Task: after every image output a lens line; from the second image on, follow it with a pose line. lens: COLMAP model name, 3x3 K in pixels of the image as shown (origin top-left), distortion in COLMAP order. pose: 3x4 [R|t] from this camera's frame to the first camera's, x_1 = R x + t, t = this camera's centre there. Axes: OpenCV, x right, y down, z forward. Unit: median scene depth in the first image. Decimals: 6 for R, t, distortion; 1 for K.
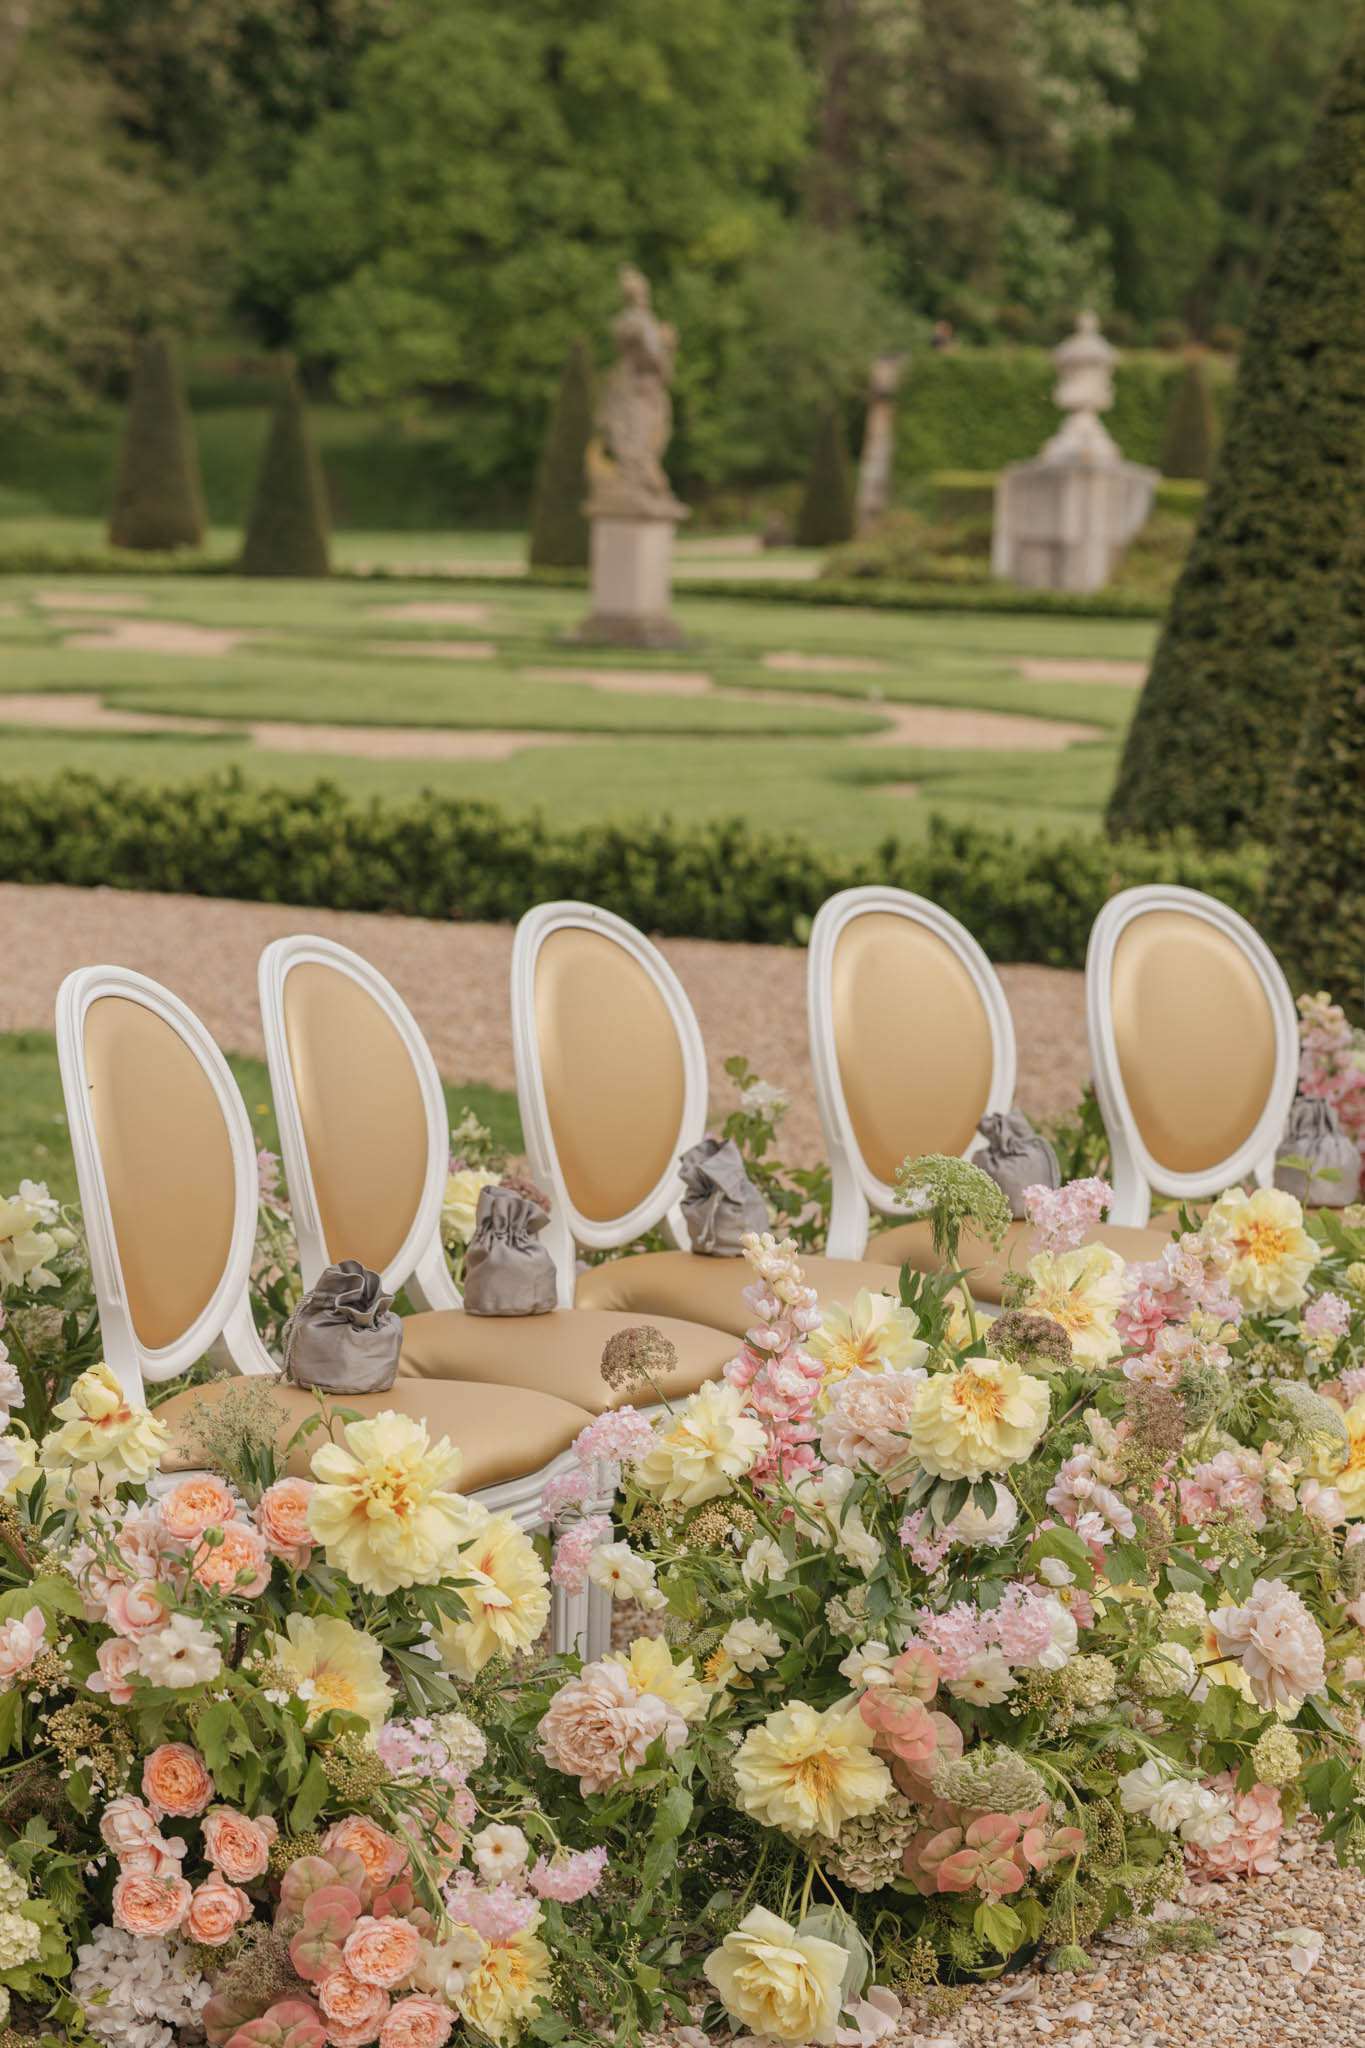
lens RADIAL K [[5396.9, 0, 672.3], [0, 5396.9, 1018.7], [0, 0, 1]] dist [0.001322, 0.000000]
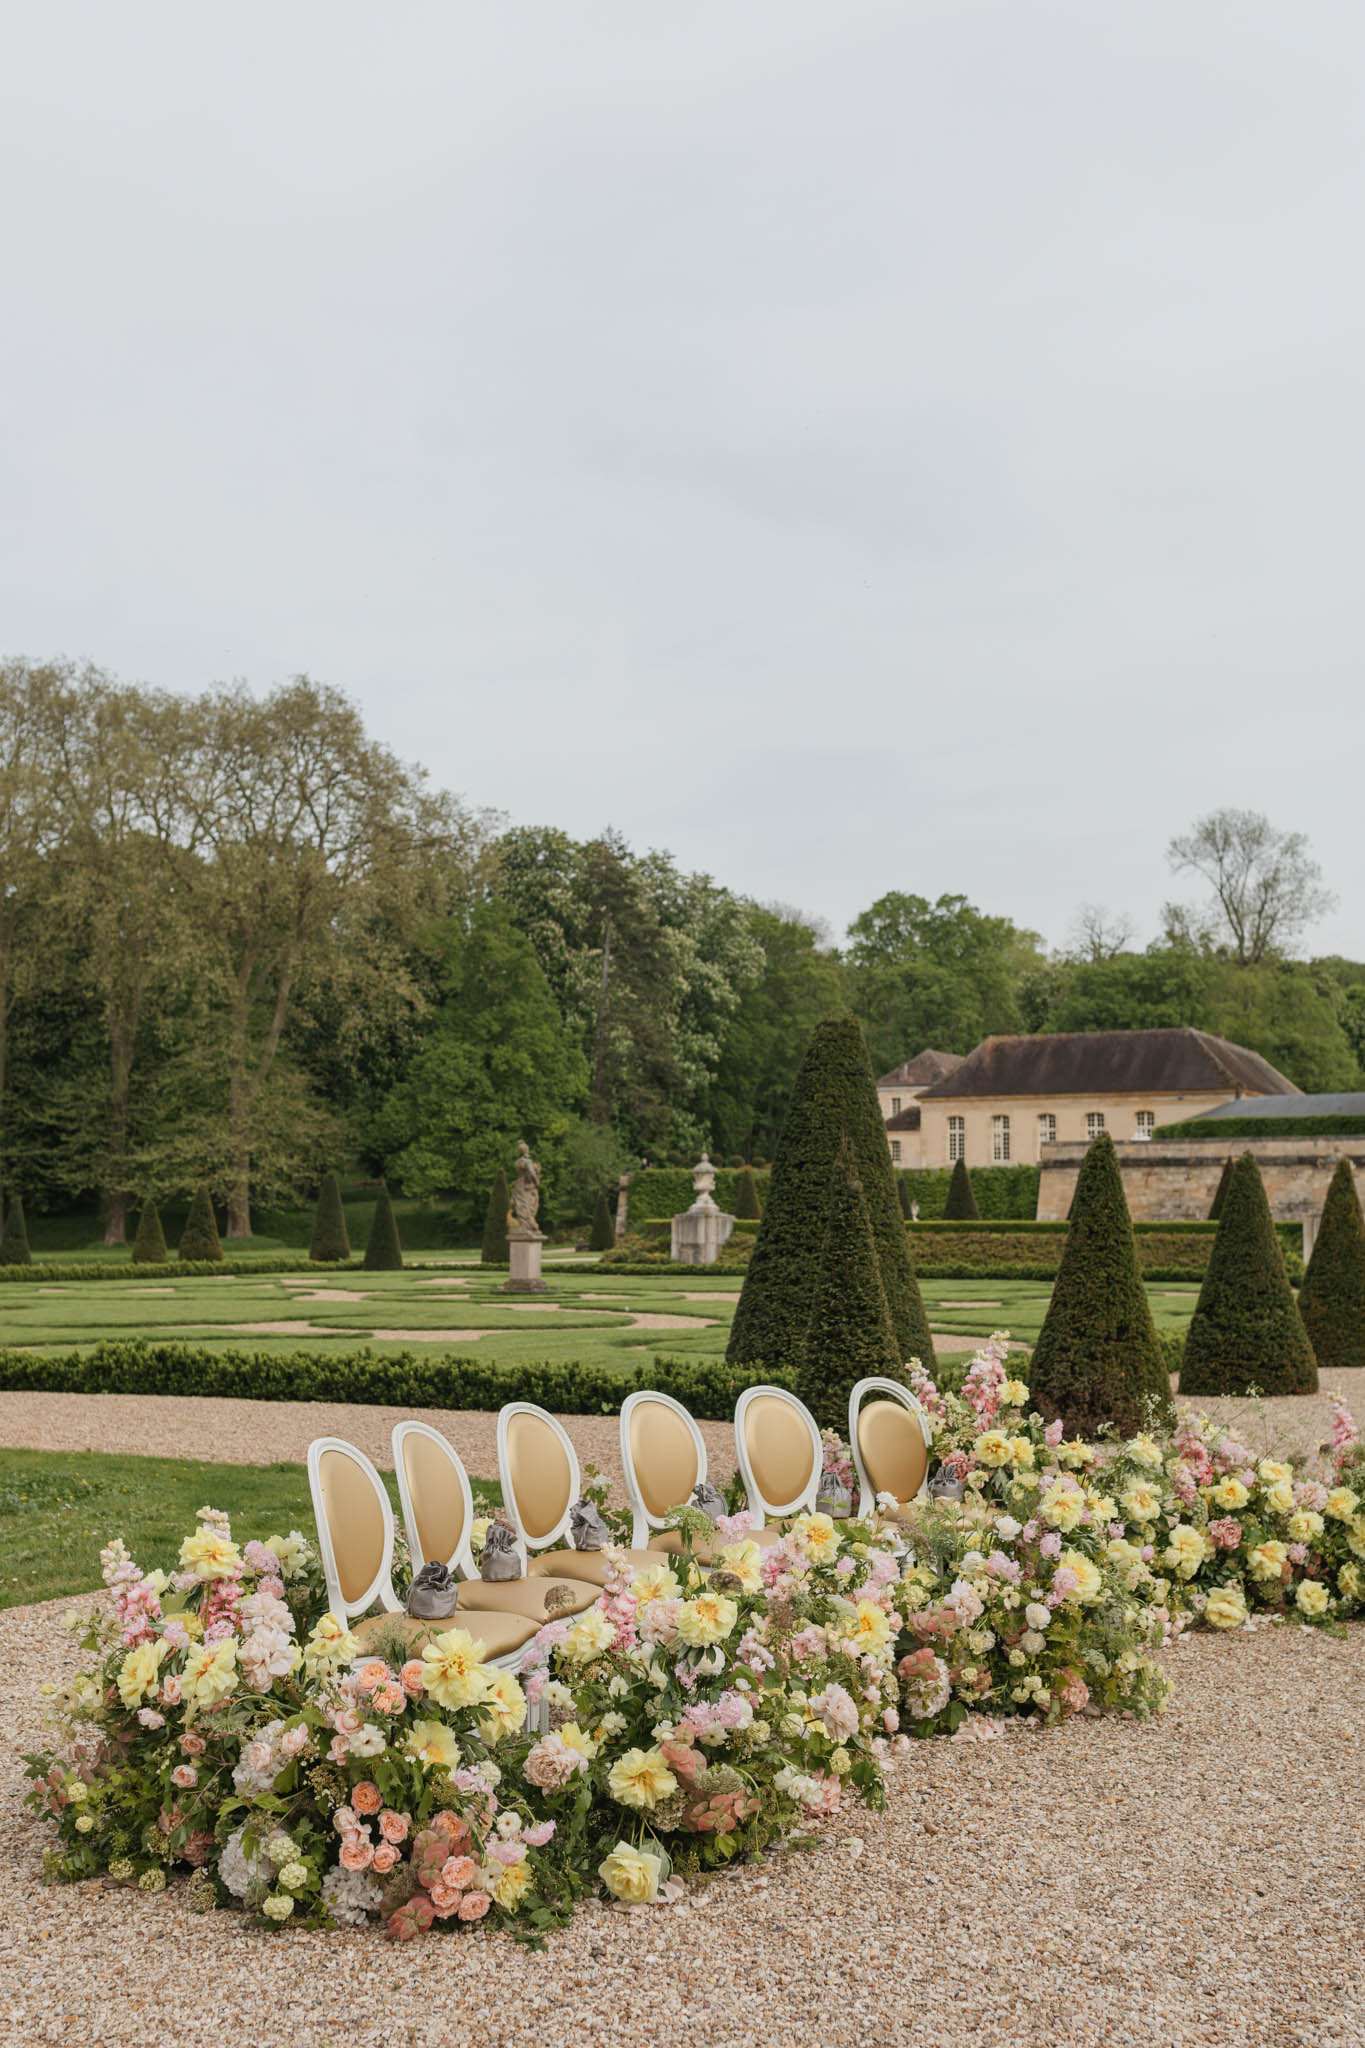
lens RADIAL K [[2156.5, 0, 692.5], [0, 2156.5, 1068.4], [0, 0, 1]] dist [-0.005690, 0.000000]
pose [[0.996779, -0.026689, 0.075630, -0.010645], [0.039142, 0.984960, -0.168292, -0.003256], [-0.070001, 0.170711, 0.982832, 0.028201]]
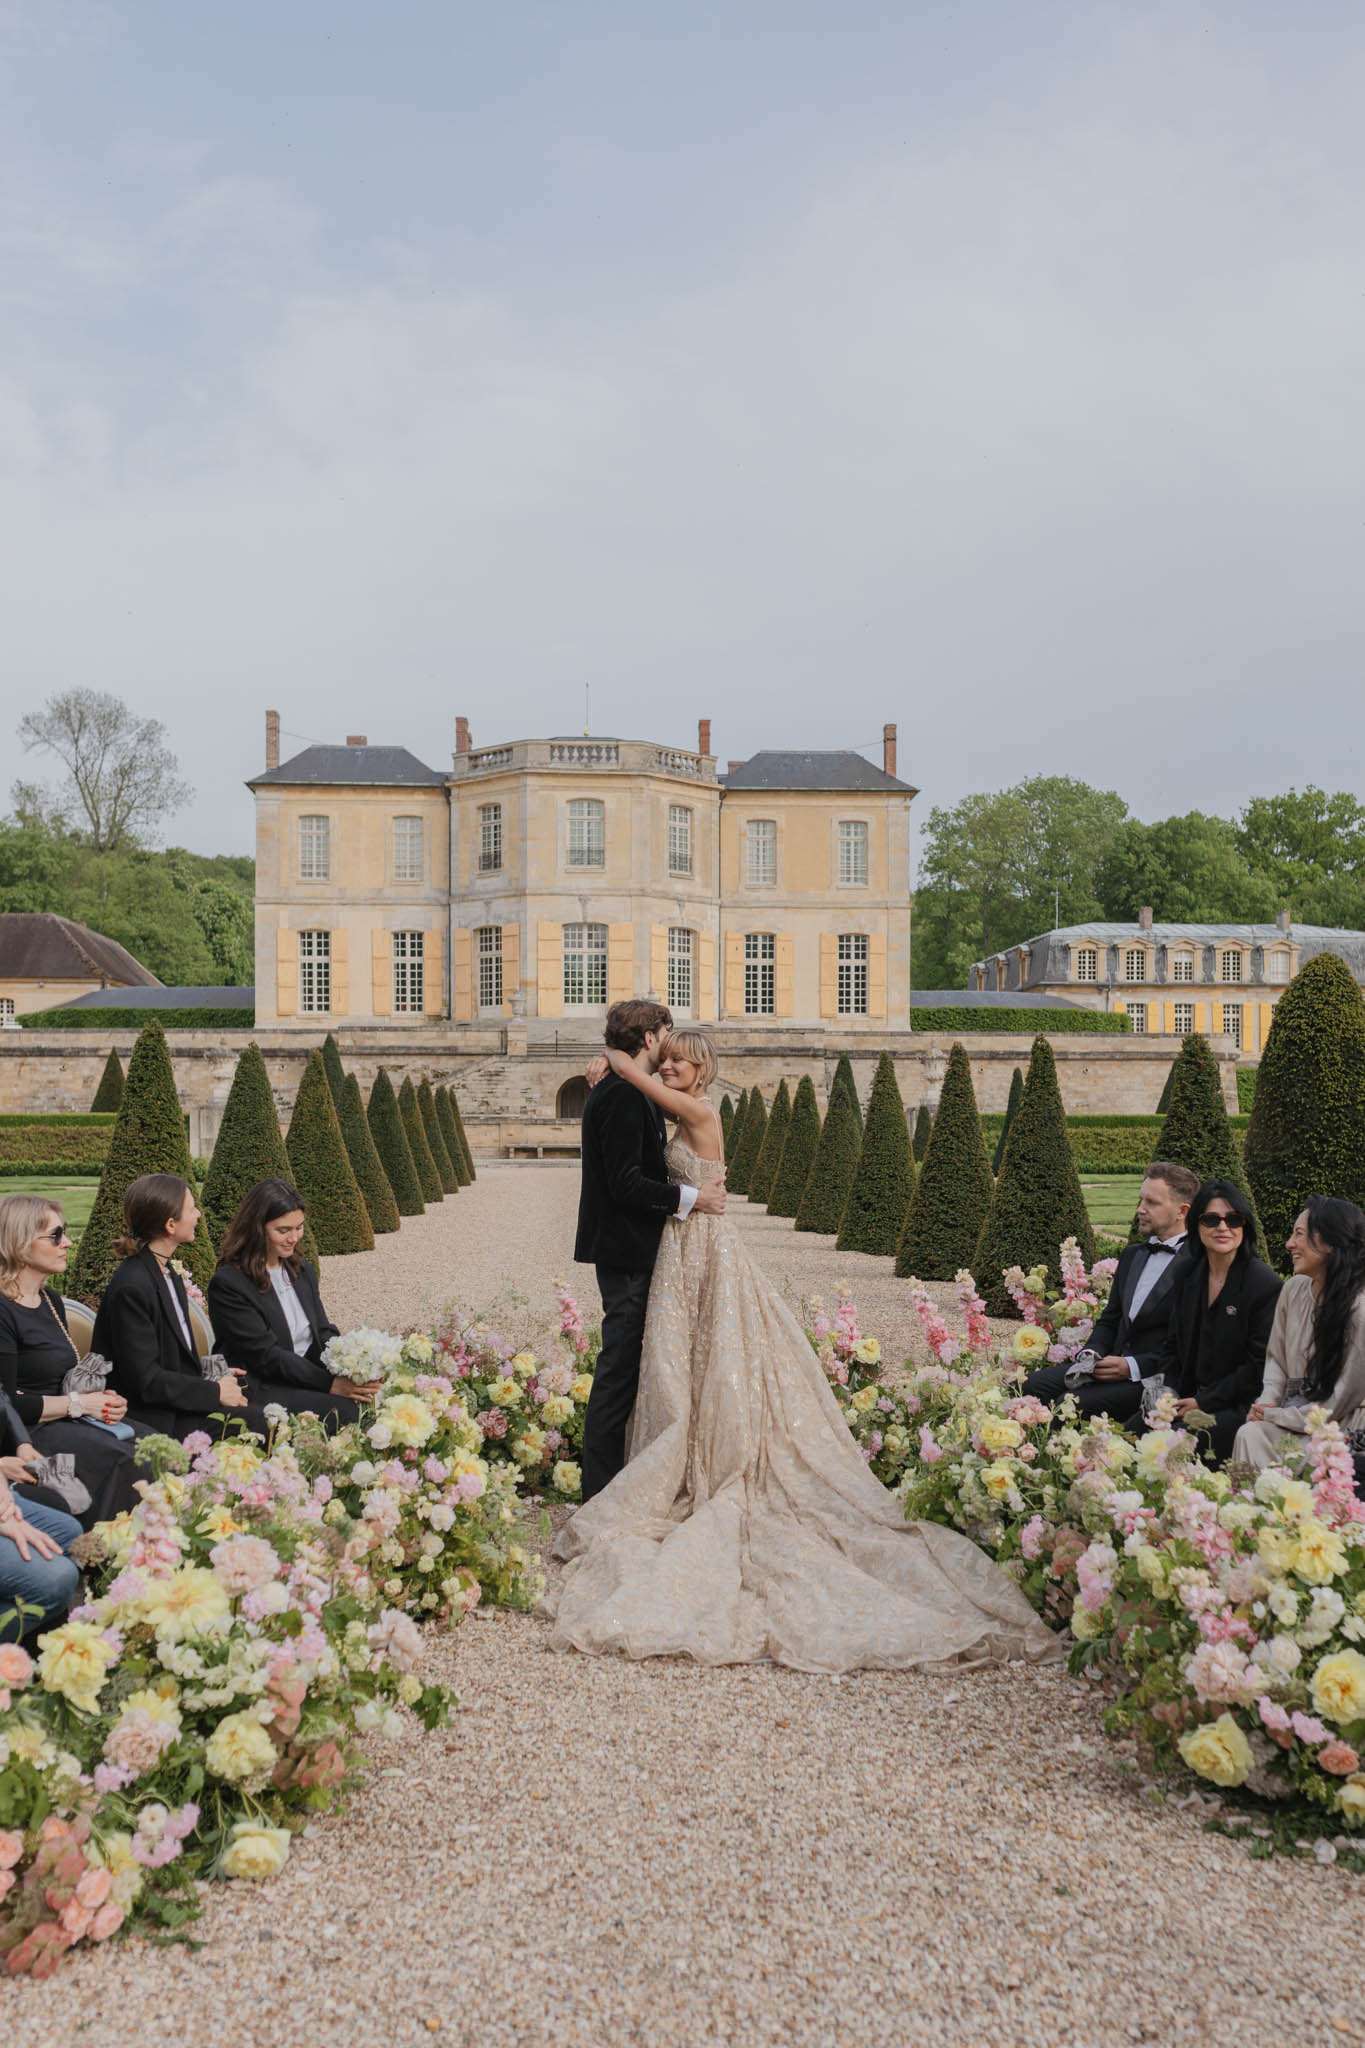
lens RADIAL K [[2156.5, 0, 693.0], [0, 2156.5, 1108.5], [0, 0, 1]] dist [-0.005690, 0.000000]
pose [[0.781061, -0.030863, 0.623692, -0.253779], [0.088012, 0.994249, -0.061019, -0.025831], [-0.618222, 0.102552, 0.779285, 0.171040]]
